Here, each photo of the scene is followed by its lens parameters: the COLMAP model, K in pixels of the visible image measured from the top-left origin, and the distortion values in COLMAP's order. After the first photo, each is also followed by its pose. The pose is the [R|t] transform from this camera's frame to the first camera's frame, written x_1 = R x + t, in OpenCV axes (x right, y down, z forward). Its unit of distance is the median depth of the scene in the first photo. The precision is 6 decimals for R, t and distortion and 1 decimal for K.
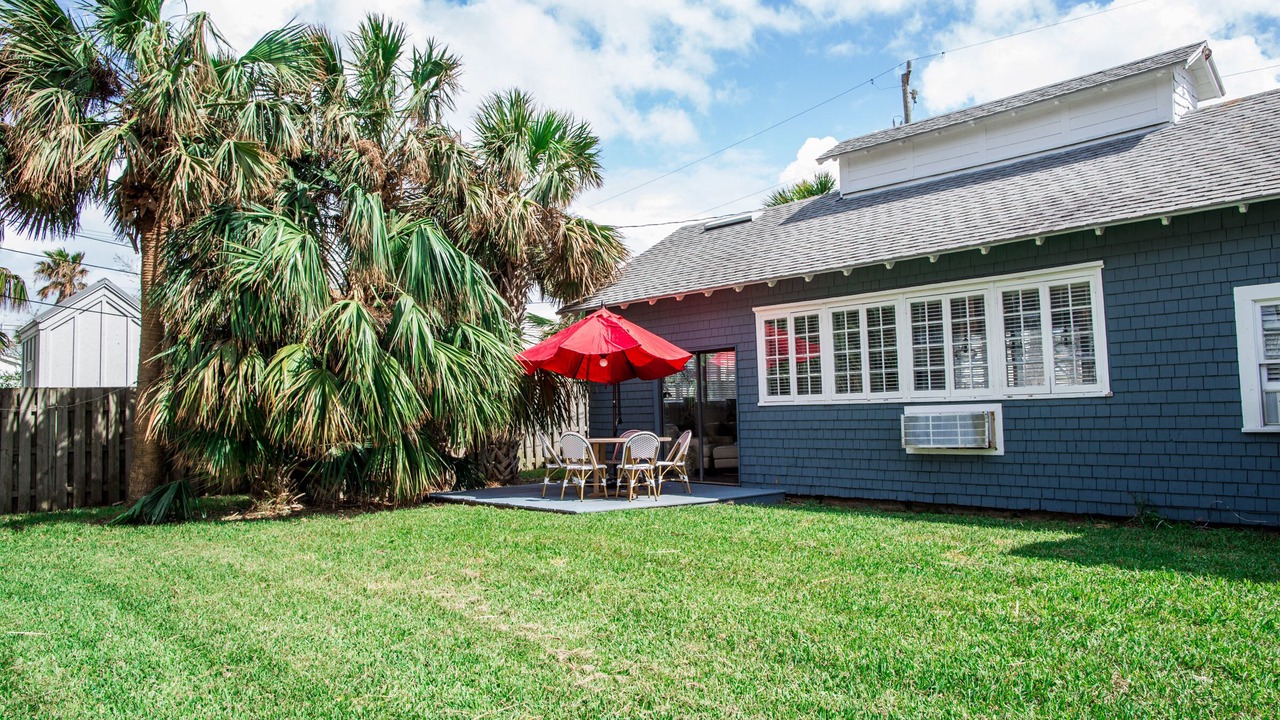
lens RADIAL K [[895.7, 0, 647.2], [0, 895.7, 361.0], [0, 0, 1]] dist [-0.056876, 0.058814]
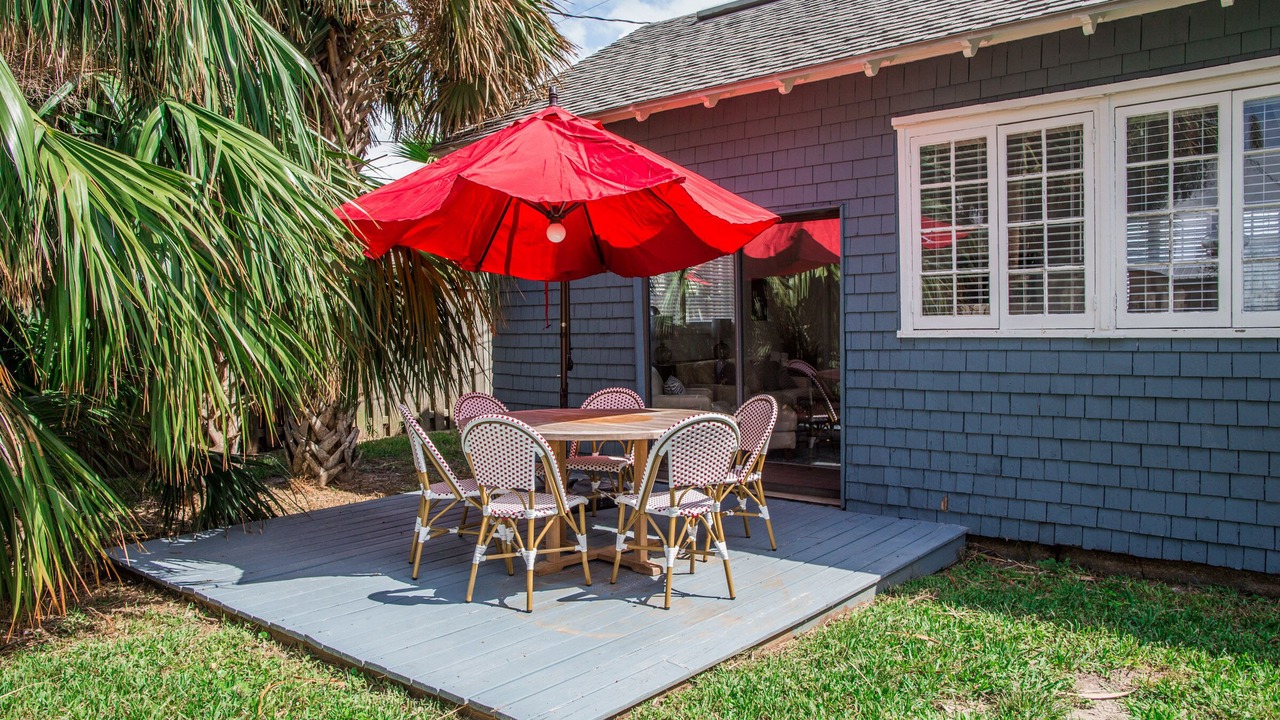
lens RADIAL K [[876.6, 0, 637.5], [0, 876.6, 352.4], [0, 0, 1]] dist [-0.057948, 0.061211]
pose [[0.987774, 0.001546, 0.155883, -0.077857], [-0.015005, 0.996250, 0.085205, 0.022685], [-0.155167, -0.086502, 0.984094, 0.605943]]
